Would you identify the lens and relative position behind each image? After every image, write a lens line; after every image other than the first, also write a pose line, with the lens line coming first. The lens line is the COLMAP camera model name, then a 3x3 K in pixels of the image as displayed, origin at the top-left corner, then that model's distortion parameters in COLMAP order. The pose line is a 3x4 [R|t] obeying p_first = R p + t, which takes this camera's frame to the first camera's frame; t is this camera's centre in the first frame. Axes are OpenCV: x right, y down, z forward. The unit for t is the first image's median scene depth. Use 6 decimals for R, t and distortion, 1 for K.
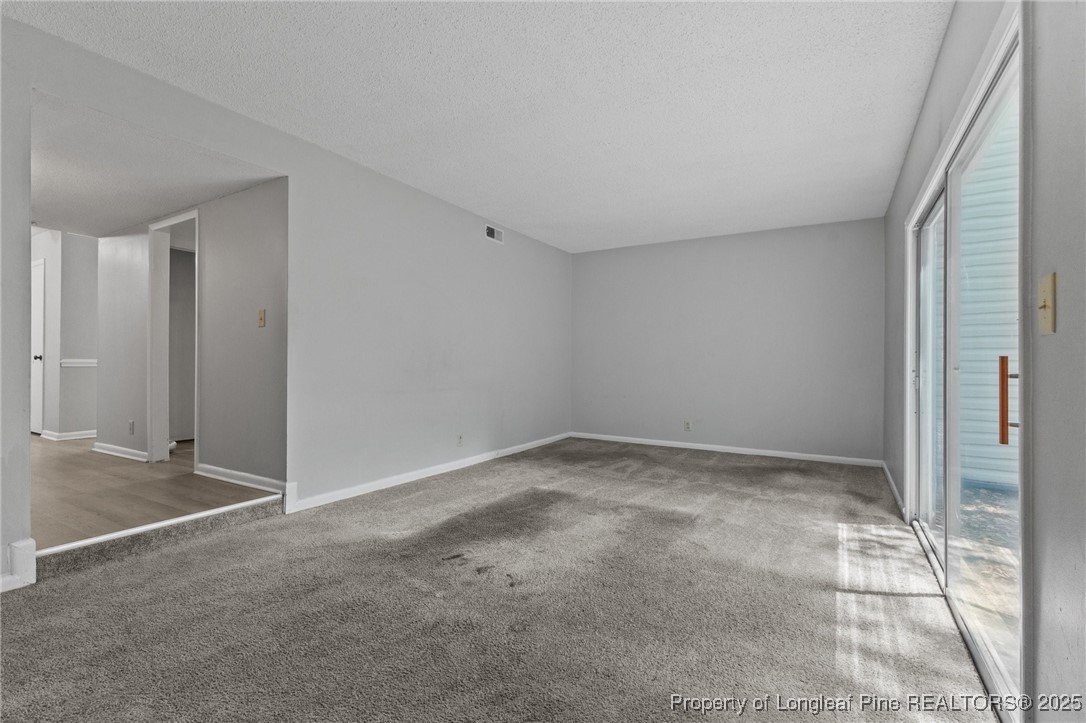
lens RADIAL K [[476.4, 0, 547.4], [0, 476.4, 364.3], [0, 0, 1]] dist [-0.001963, -0.000120]
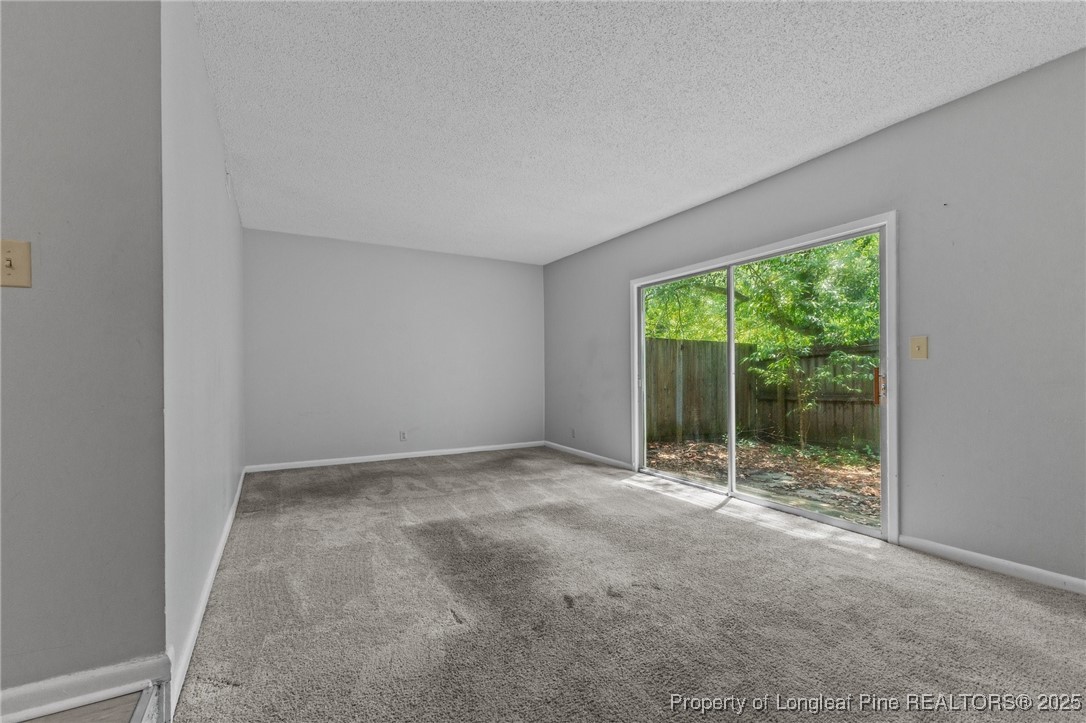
lens RADIAL K [[472.3, 0, 544.9], [0, 472.3, 360.9], [0, 0, 1]] dist [0.007477, -0.000154]
pose [[0.510550, 0.007241, 0.859818, -0.812775], [0.014012, 0.999762, -0.016739, -0.008937], [-0.859734, 0.020594, 0.510327, 0.511372]]
